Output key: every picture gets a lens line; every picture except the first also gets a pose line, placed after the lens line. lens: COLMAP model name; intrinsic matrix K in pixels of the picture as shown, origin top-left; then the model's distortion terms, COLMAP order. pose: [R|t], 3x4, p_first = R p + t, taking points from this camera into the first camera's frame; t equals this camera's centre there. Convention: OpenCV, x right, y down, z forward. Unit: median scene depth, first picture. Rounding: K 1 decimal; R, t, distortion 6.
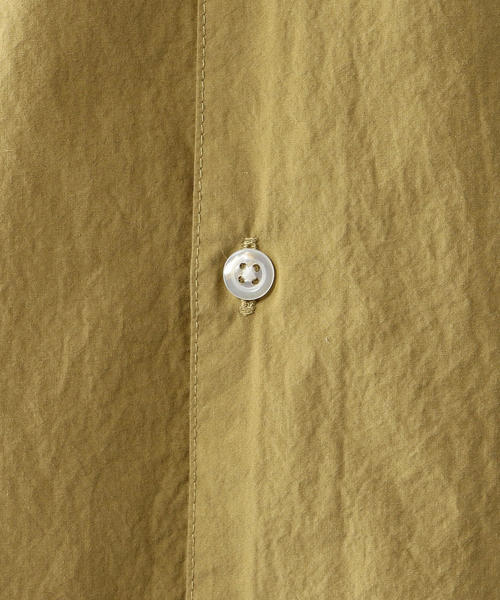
lens RADIAL K [[3065.3, 0, 250.0], [0, 3065.3, 299.9], [0, 0, 1]] dist [0.305989, 0.000000]
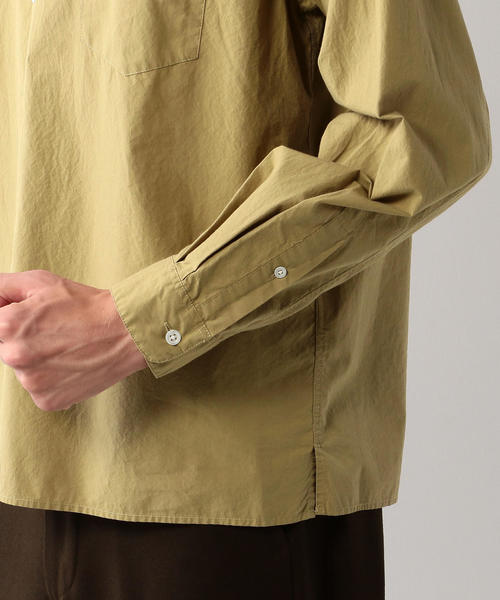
lens RADIAL K [[1974.1, 0, 250.0], [0, 1974.1, 300.0], [0, 0, 1]] dist [-0.147160, 0.000000]
pose [[0.971181, 0.078214, 0.225145, -0.205428], [-0.091743, 0.994514, 0.050250, 0.078181], [-0.219979, -0.069457, 0.973029, -1.293637]]
